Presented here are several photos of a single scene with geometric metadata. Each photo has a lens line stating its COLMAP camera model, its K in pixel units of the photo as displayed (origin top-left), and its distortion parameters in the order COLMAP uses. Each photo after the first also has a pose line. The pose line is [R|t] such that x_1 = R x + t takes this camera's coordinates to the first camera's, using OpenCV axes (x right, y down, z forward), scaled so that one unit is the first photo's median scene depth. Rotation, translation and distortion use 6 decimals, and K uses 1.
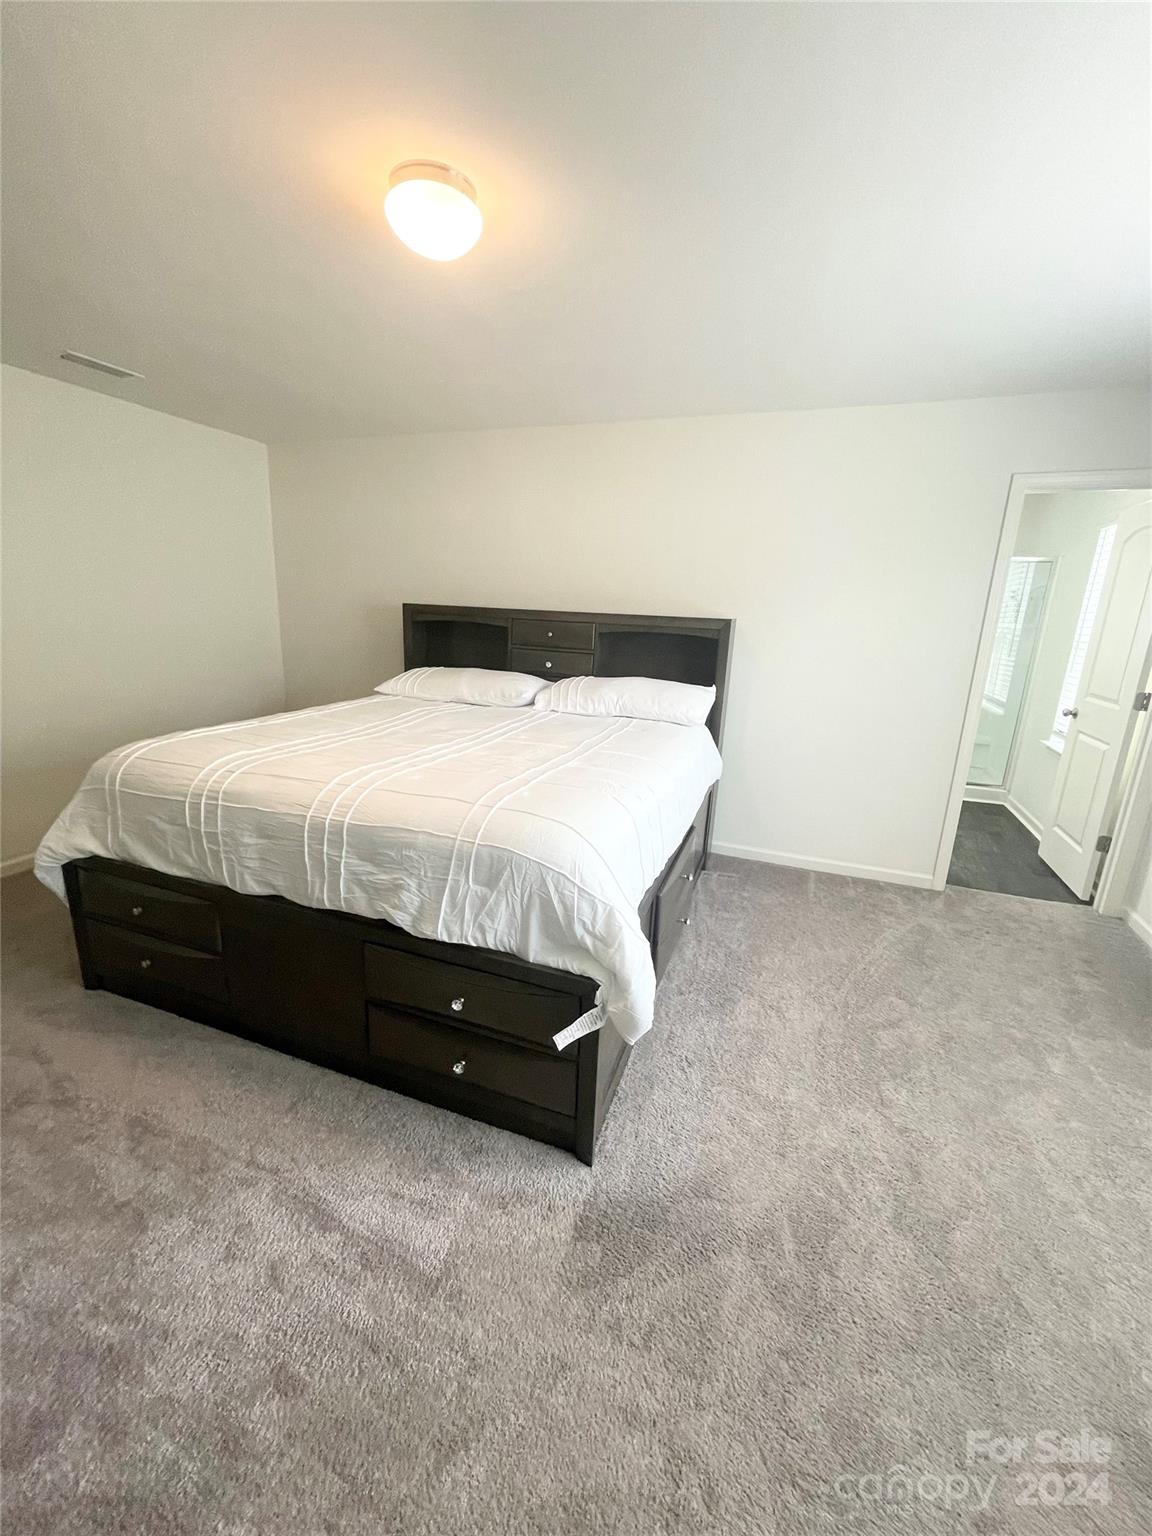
lens RADIAL K [[615.7, 0, 576.0], [0, 615.7, 768.0], [0, 0, 1]] dist [0.024872, -0.013215]
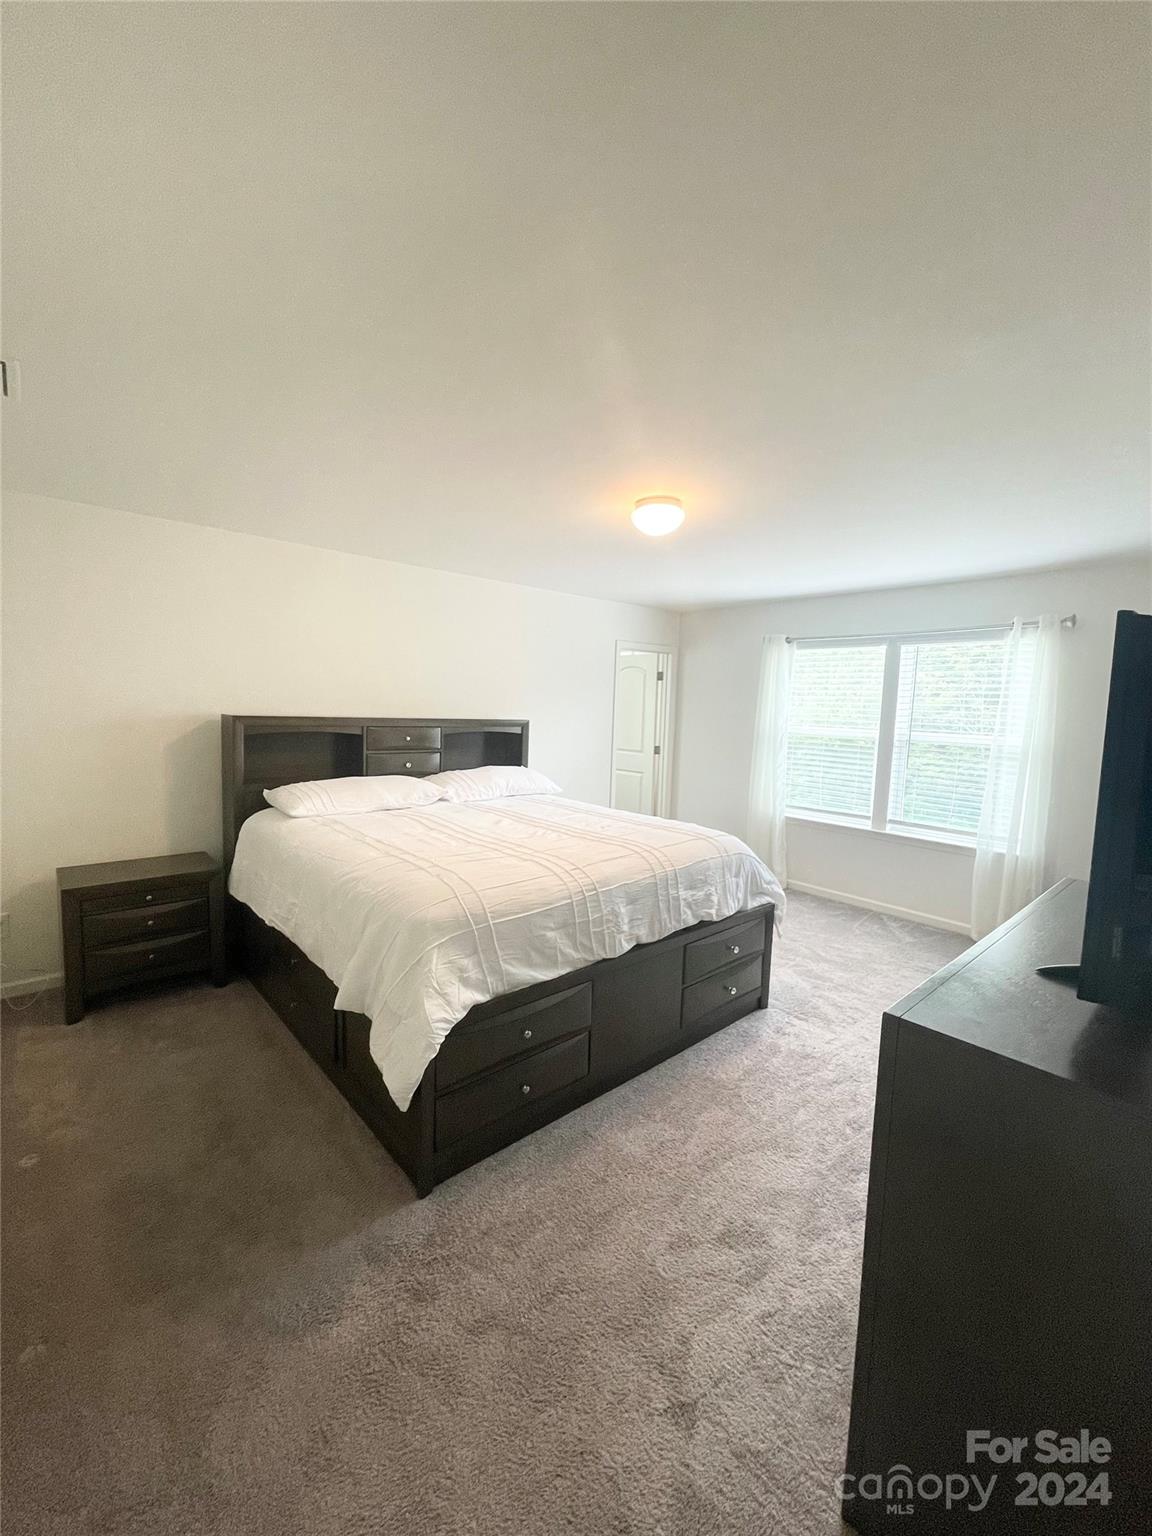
lens RADIAL K [[615.7, 0, 576.0], [0, 615.7, 768.0], [0, 0, 1]] dist [0.024872, -0.013215]
pose [[0.469094, -0.113352, 0.875843, -1.658651], [0.214335, 0.976691, 0.011608, -0.210429], [-0.856744, 0.182279, 0.482456, 0.397018]]
